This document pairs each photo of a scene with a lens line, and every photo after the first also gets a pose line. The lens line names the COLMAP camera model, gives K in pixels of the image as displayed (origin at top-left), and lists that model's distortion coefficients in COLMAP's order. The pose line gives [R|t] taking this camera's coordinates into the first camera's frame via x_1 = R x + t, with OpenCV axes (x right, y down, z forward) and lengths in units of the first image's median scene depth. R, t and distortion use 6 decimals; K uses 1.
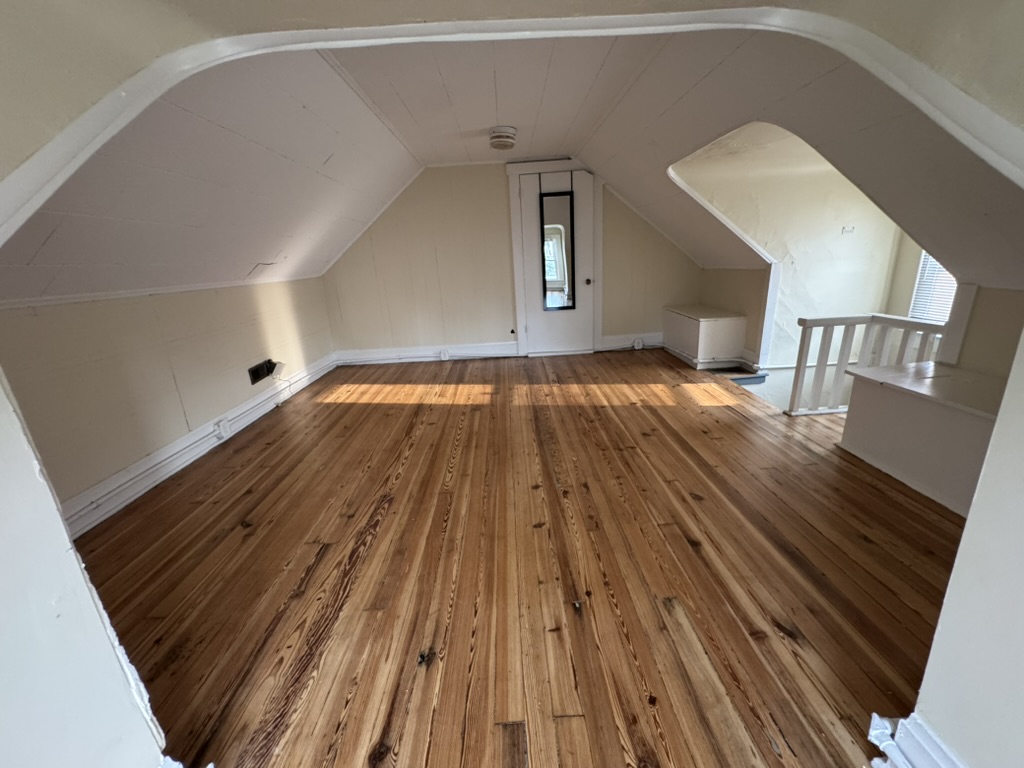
lens RADIAL K [[410.6, 0, 505.6], [0, 410.6, 385.5], [0, 0, 1]] dist [-0.004247, 0.000955]
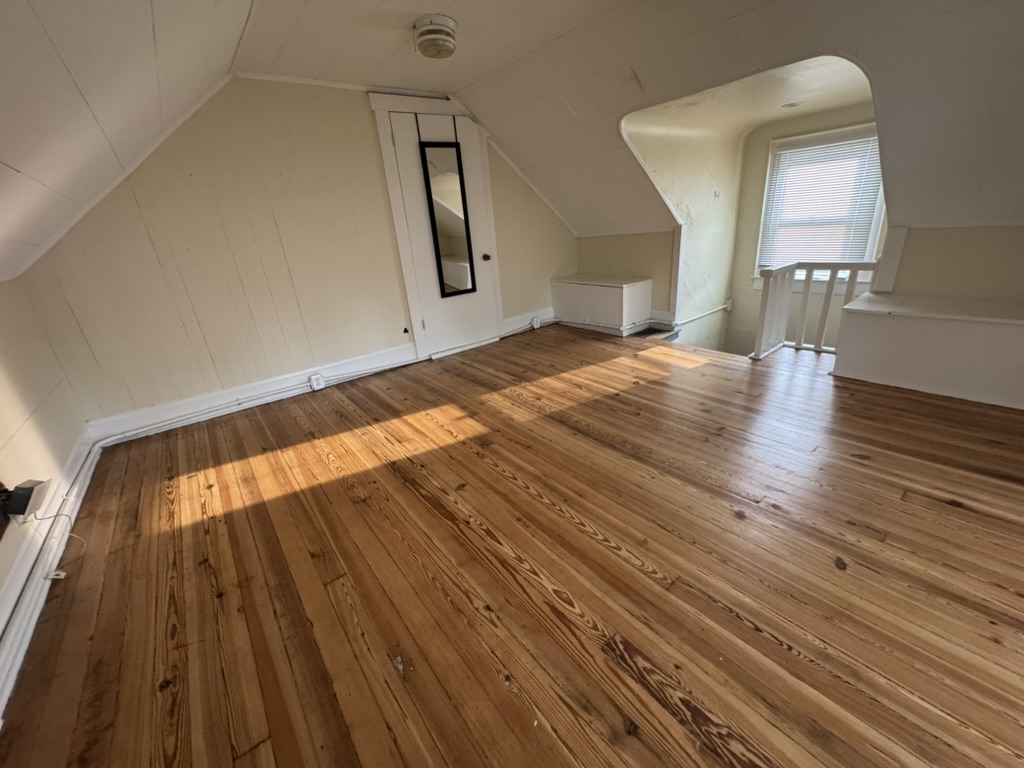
lens RADIAL K [[410.6, 0, 508.2], [0, 410.6, 388.4], [0, 0, 1]] dist [-0.004247, 0.000955]
pose [[0.794088, -0.235981, 0.560122, -0.381045], [0.216965, 0.970894, 0.101448, -0.087606], [-0.567759, 0.040969, 0.822175, 0.379889]]
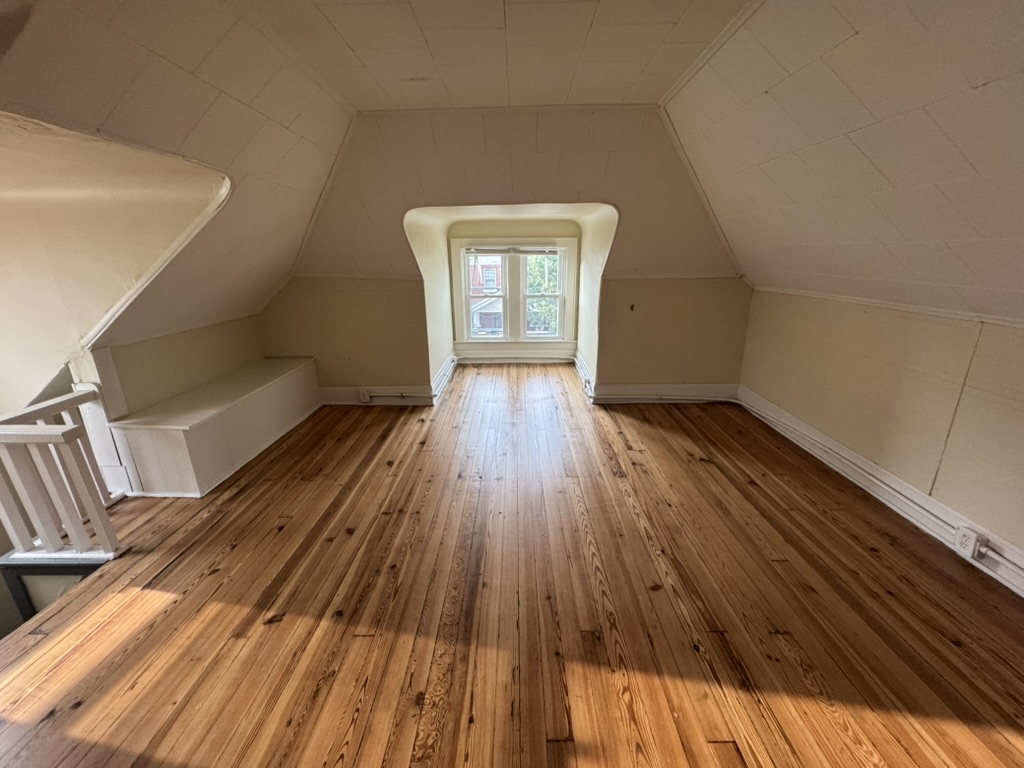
lens RADIAL K [[410.6, 0, 514.3], [0, 410.6, 387.8], [0, 0, 1]] dist [-0.004247, 0.000955]
pose [[-0.997657, 0.060950, 0.031086, -0.015590], [0.067713, 0.814460, 0.576255, -0.415223], [0.009804, 0.577010, -0.816678, 1.133719]]
